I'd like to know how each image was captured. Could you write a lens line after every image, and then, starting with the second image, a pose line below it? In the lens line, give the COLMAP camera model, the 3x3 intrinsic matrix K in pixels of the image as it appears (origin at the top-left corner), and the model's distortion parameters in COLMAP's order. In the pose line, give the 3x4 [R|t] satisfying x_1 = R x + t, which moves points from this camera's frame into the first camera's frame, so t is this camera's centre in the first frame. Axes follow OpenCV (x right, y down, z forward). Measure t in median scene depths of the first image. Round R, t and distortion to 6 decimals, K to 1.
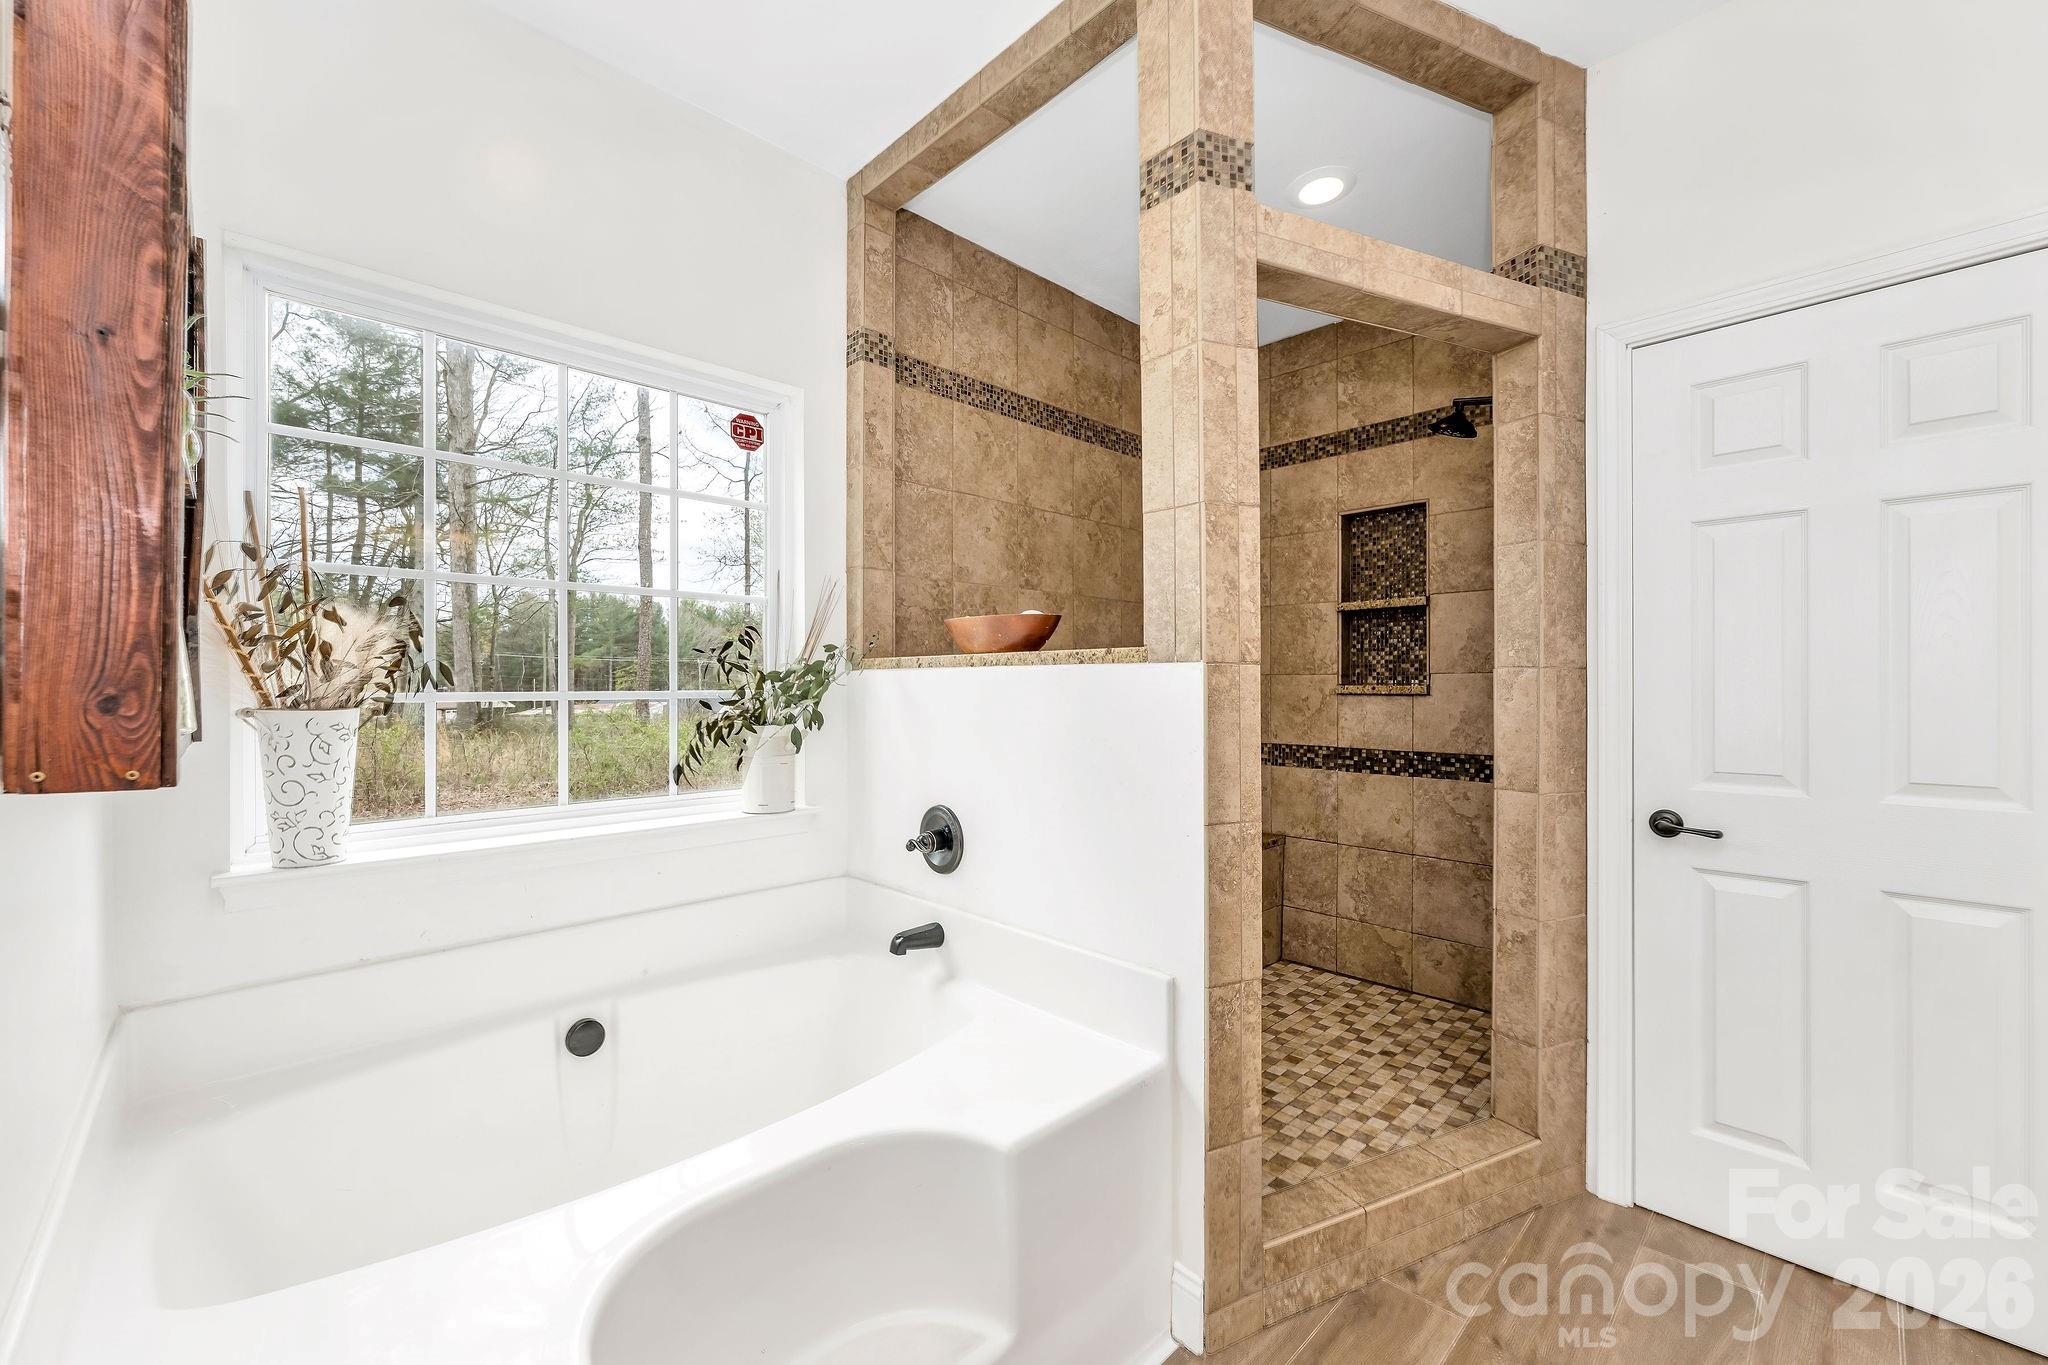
lens RADIAL K [[823.7, 0, 1031.4], [0, 823.7, 685.7], [0, 0, 1]] dist [0.001693, 0.000179]
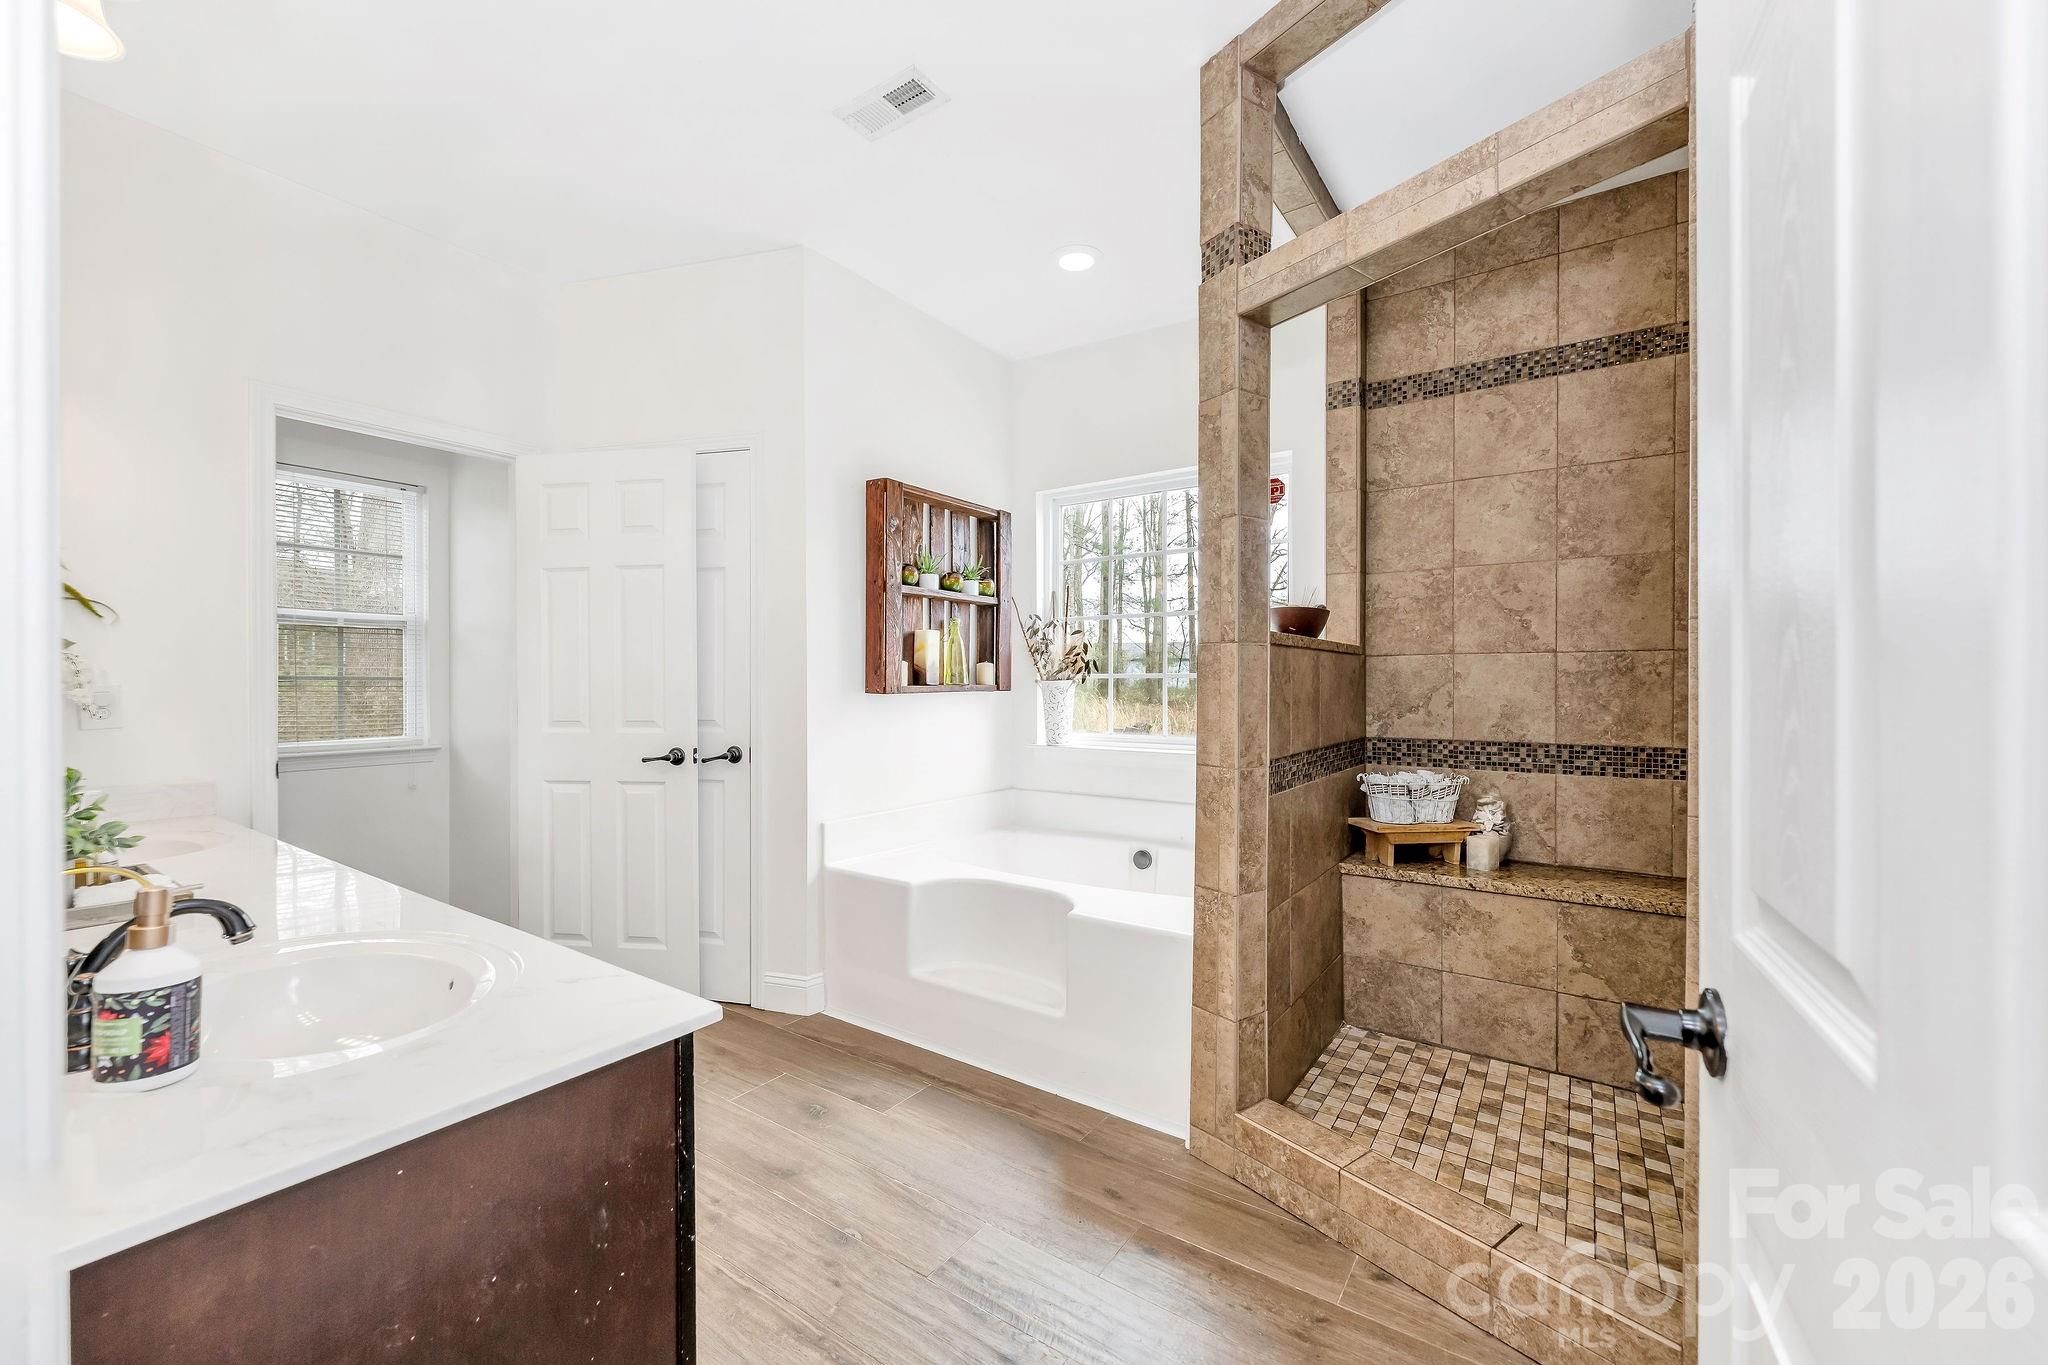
lens RADIAL K [[823.7, 0, 1012.5], [0, 823.7, 680.3], [0, 0, 1]] dist [0.001693, 0.000179]
pose [[0.178284, -0.003363, -0.983973, 0.864086], [-0.000721, 0.999993, -0.003549, 0.021606], [0.983979, 0.001342, 0.178281, 0.270554]]
